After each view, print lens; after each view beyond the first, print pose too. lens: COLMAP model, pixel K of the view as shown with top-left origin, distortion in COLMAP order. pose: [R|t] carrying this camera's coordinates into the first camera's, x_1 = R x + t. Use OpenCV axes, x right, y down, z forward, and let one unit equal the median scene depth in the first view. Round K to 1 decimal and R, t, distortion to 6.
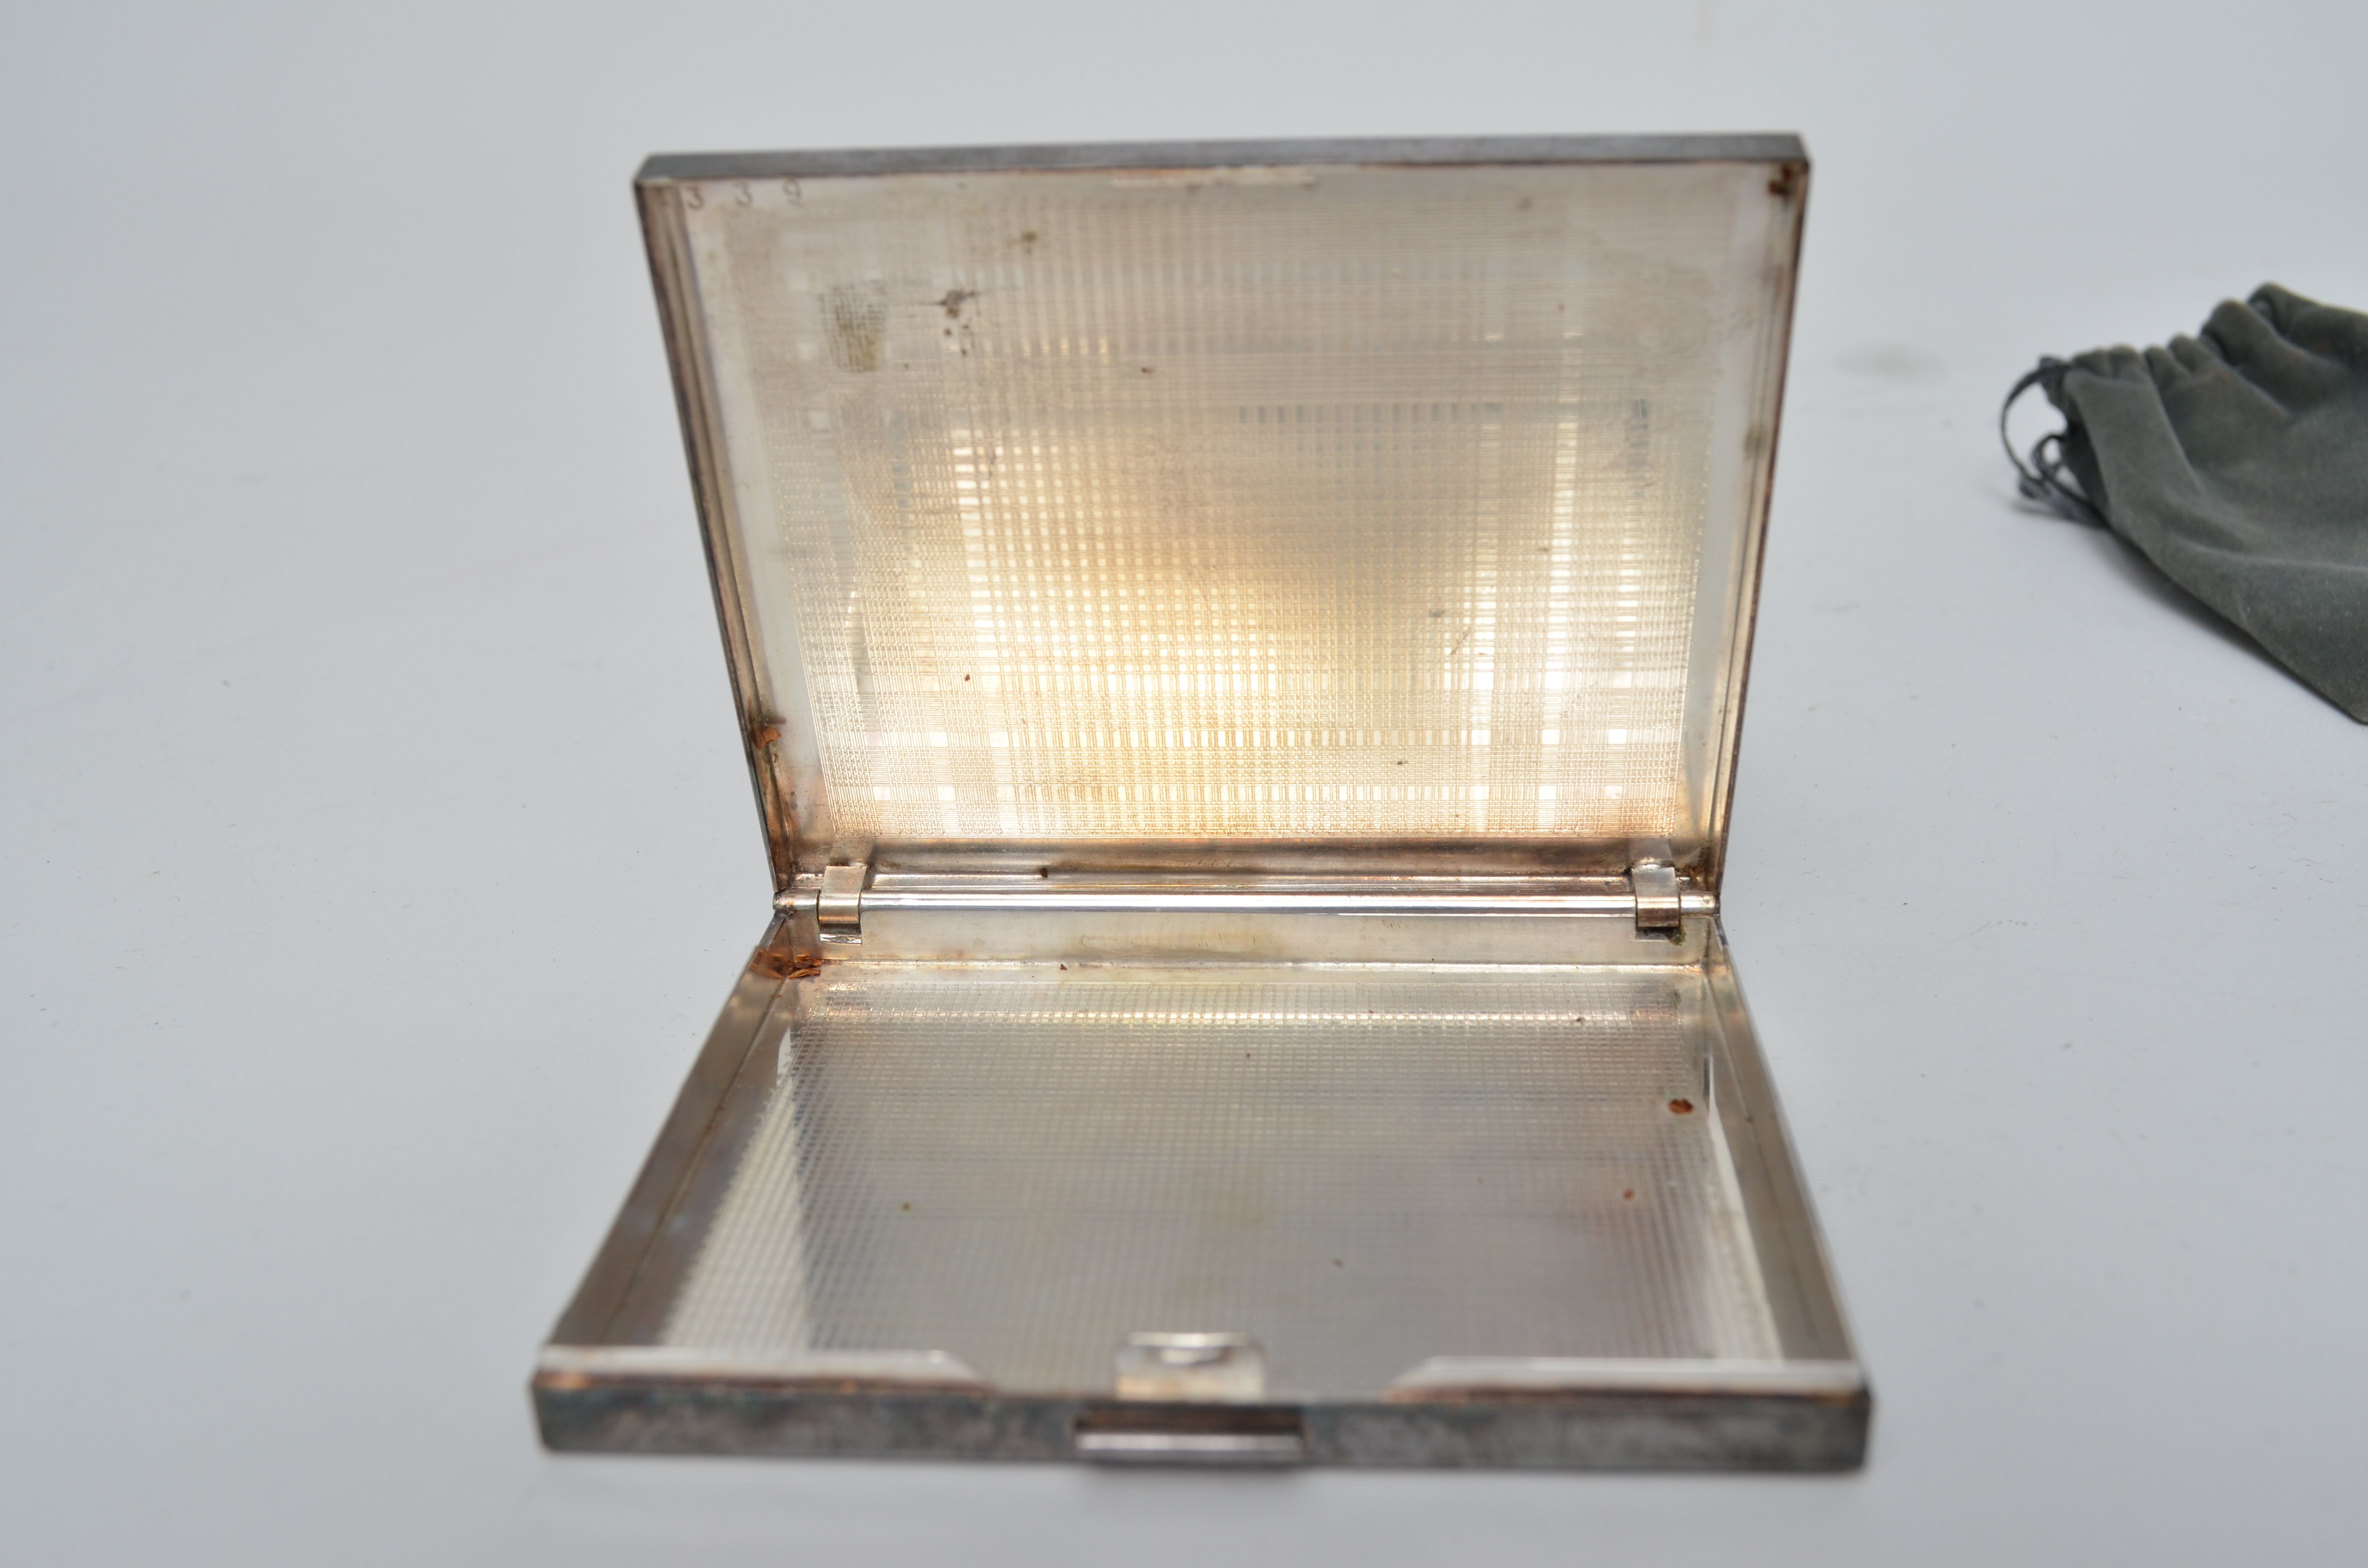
lens RADIAL K [[2953.1, 0, 1181.6], [0, 2953.1, 1083.1], [0, 0, 1]] dist [-0.018020, 0.000174]
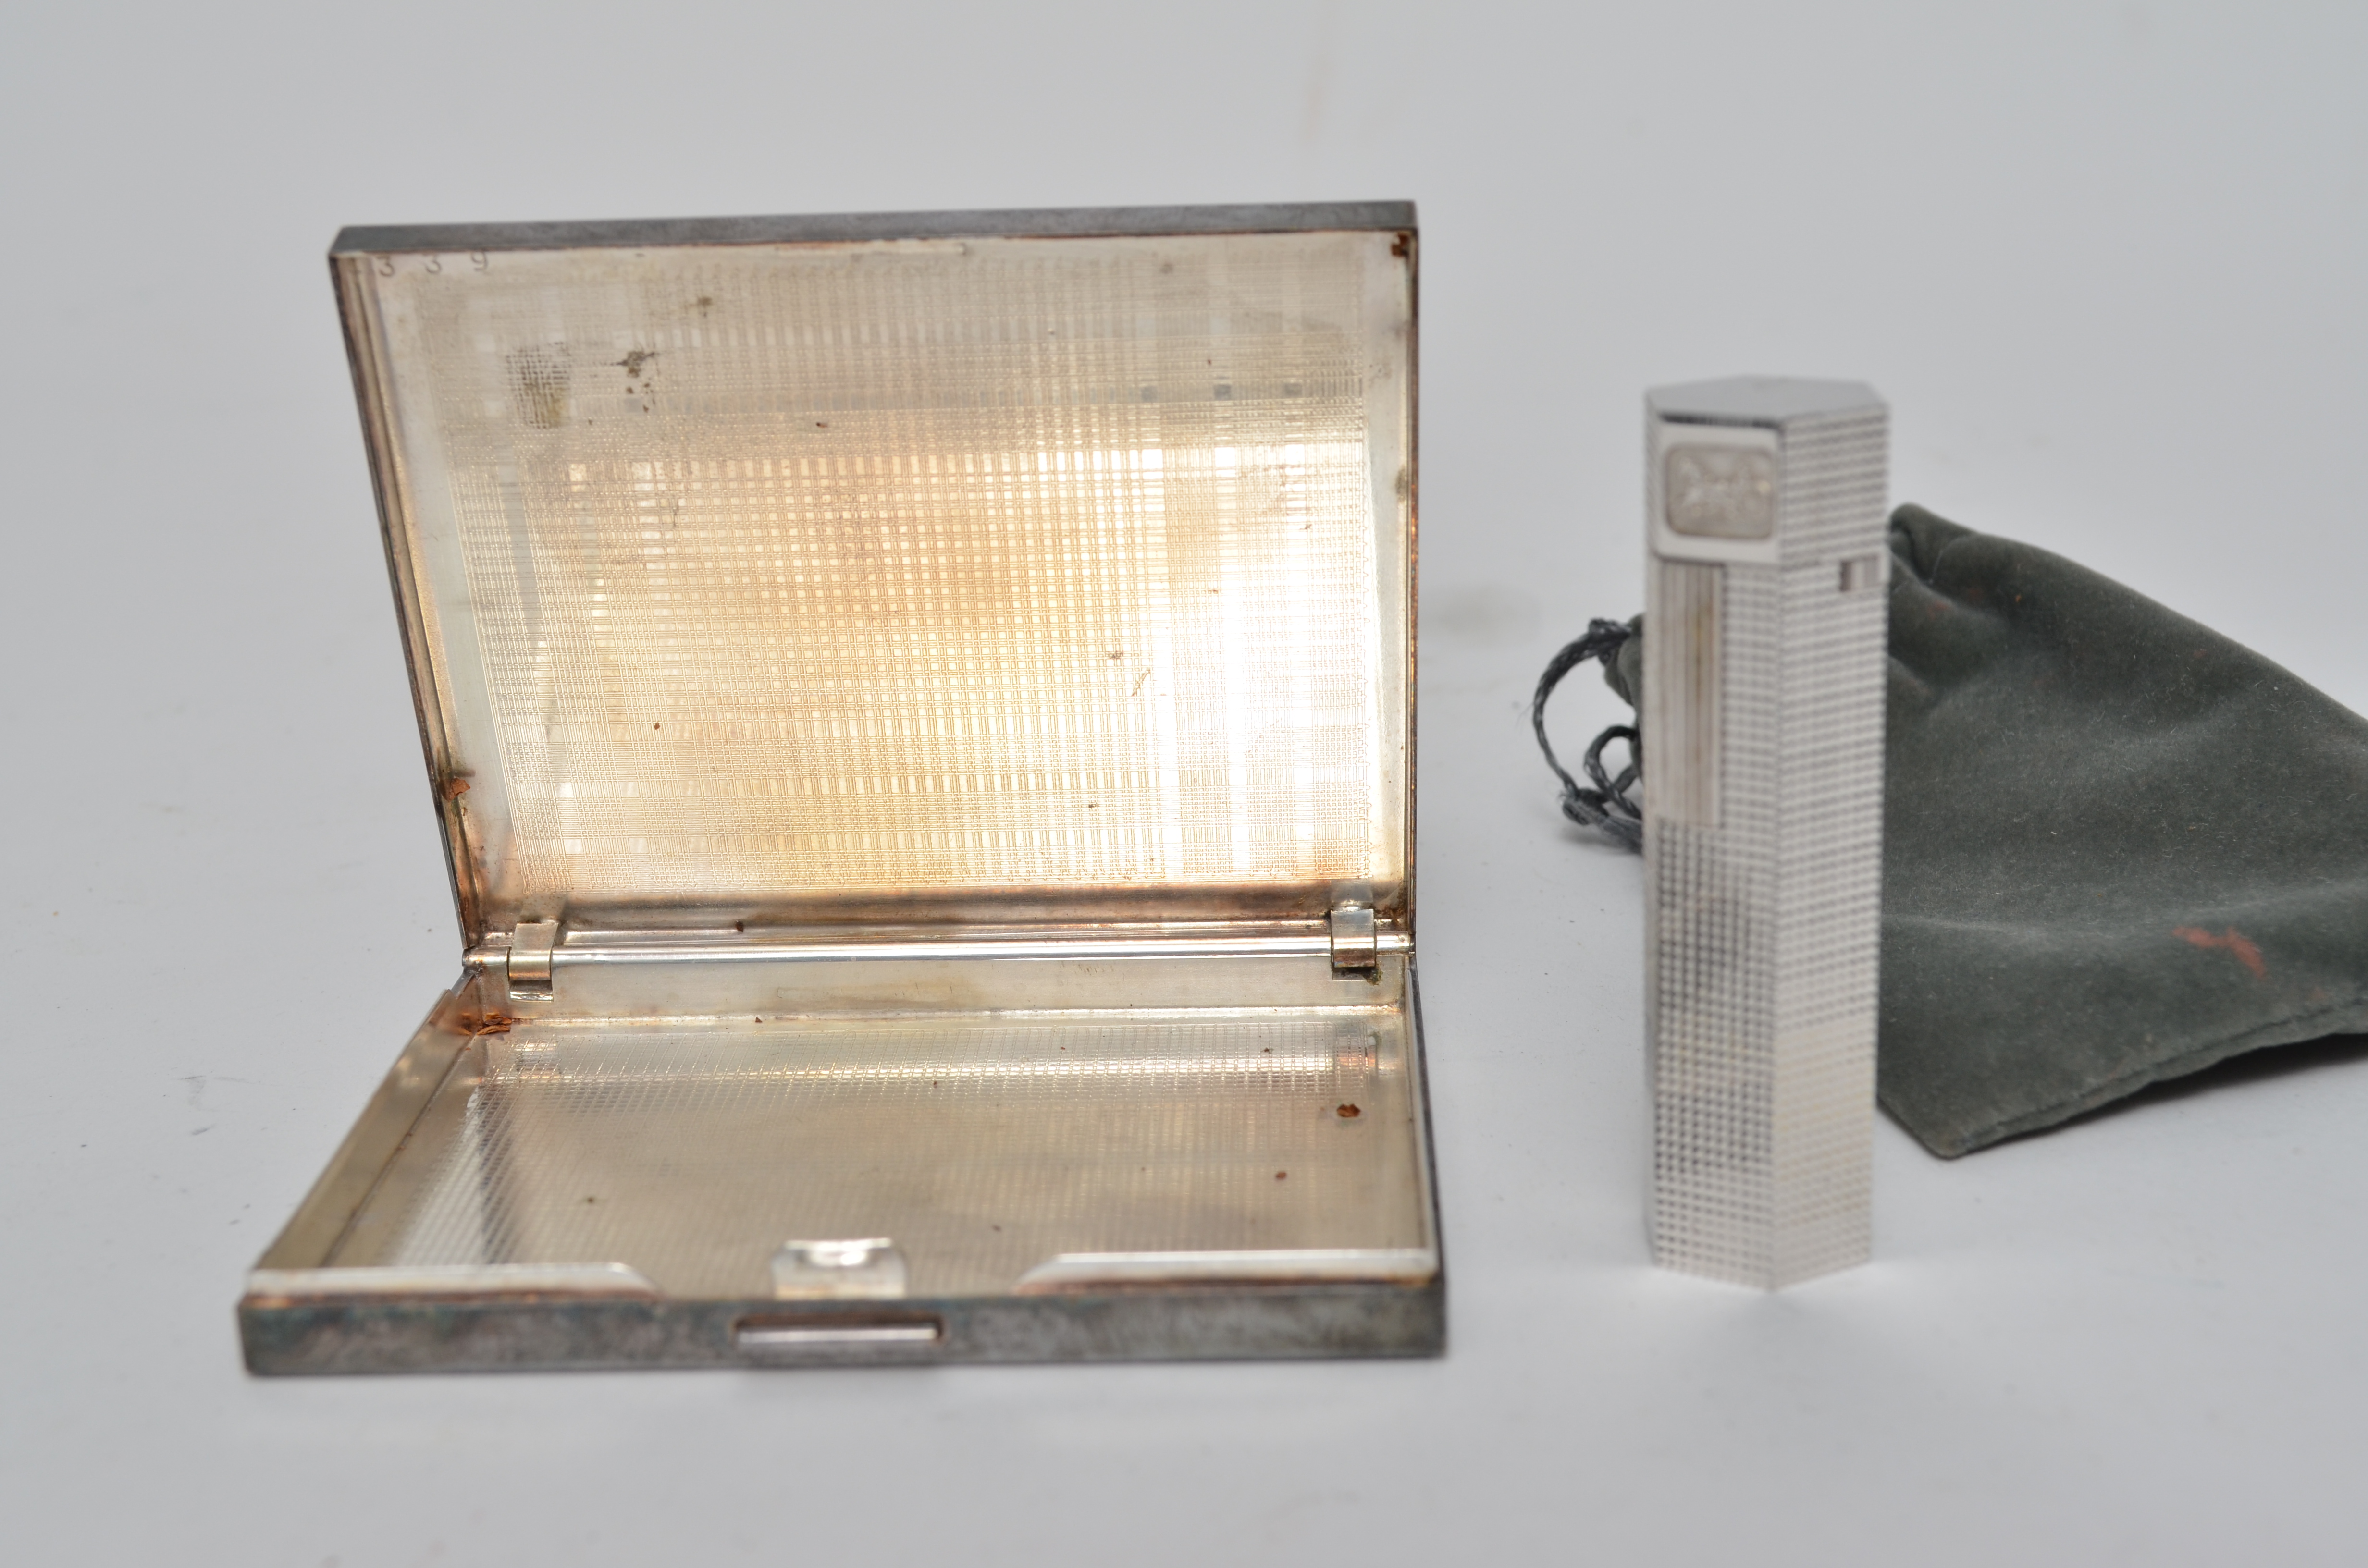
lens RADIAL K [[3370.4, 0, 1184.0], [0, 3370.4, 784.0], [0, 0, 1]] dist [0.037000, 0.013370]
pose [[0.997042, -0.018946, 0.074493, 0.022485], [0.029191, 0.989869, -0.138952, 0.050978], [-0.071106, 0.140716, 0.987493, -0.163450]]
